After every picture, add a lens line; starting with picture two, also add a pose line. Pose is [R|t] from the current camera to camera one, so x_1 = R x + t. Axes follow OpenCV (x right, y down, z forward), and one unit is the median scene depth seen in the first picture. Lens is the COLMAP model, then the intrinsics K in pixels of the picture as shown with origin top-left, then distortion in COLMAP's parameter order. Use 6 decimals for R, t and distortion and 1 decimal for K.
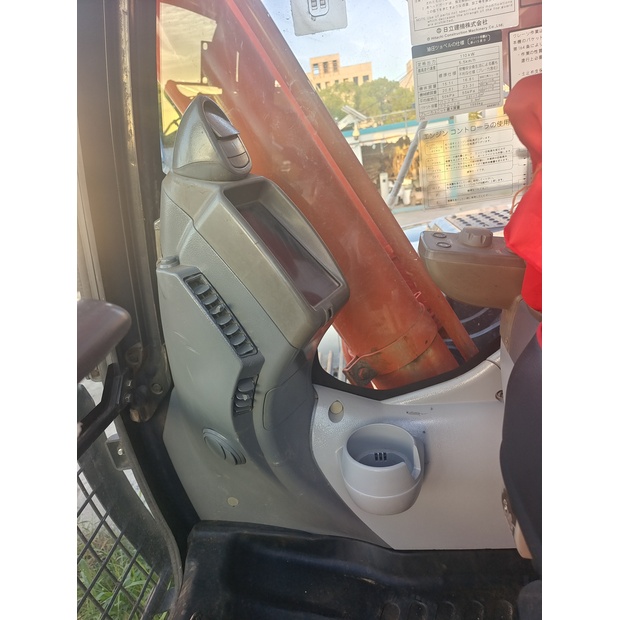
lens RADIAL K [[419.6, 0, 313.8], [0, 419.6, 311.1], [0, 0, 1]] dist [0.029045, -0.000613]
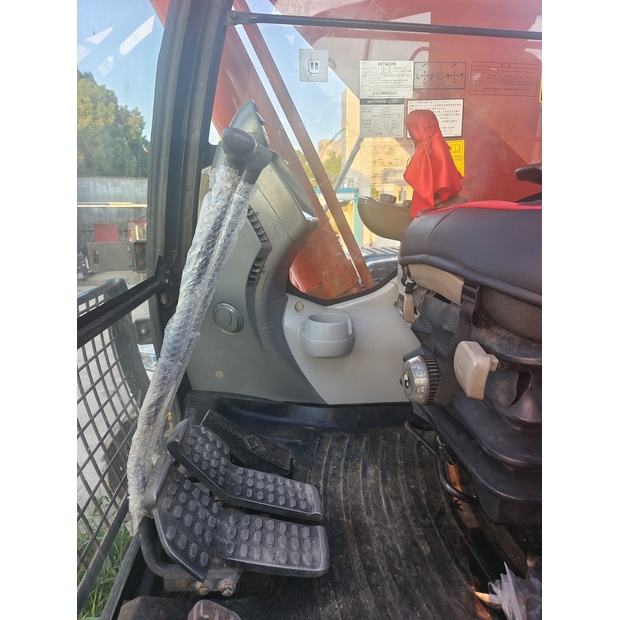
lens RADIAL K [[432.2, 0, 310.0], [0, 432.2, 310.0], [0, 0, 1]] dist [0.003424, 0.001191]
pose [[0.974221, 0.086146, 0.208498, -0.249783], [-0.060803, 0.990285, -0.125053, 0.460671], [-0.217245, 0.109152, 0.969995, -0.580341]]
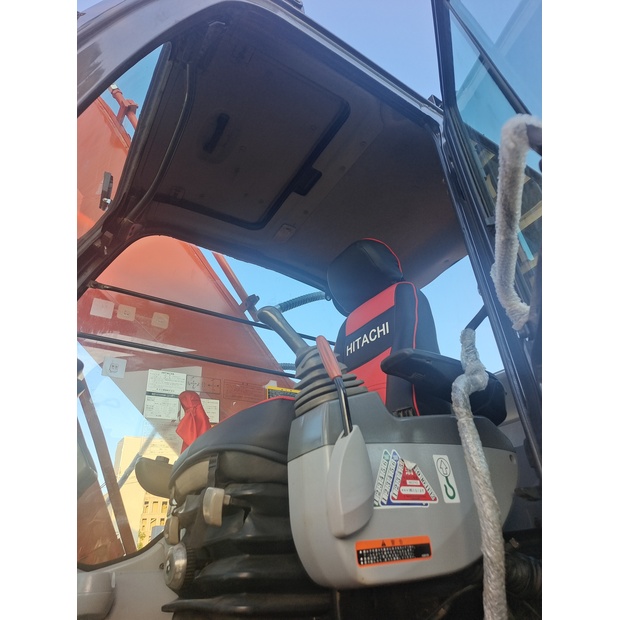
lens RADIAL K [[419.6, 0, 313.8], [0, 419.6, 311.1], [0, 0, 1]] dist [0.029045, -0.000613]
pose [[0.789419, 0.380649, 0.481585, -0.334170], [0.168968, 0.619476, -0.766615, 1.053424], [-0.590142, 0.686553, 0.424709, -0.888501]]
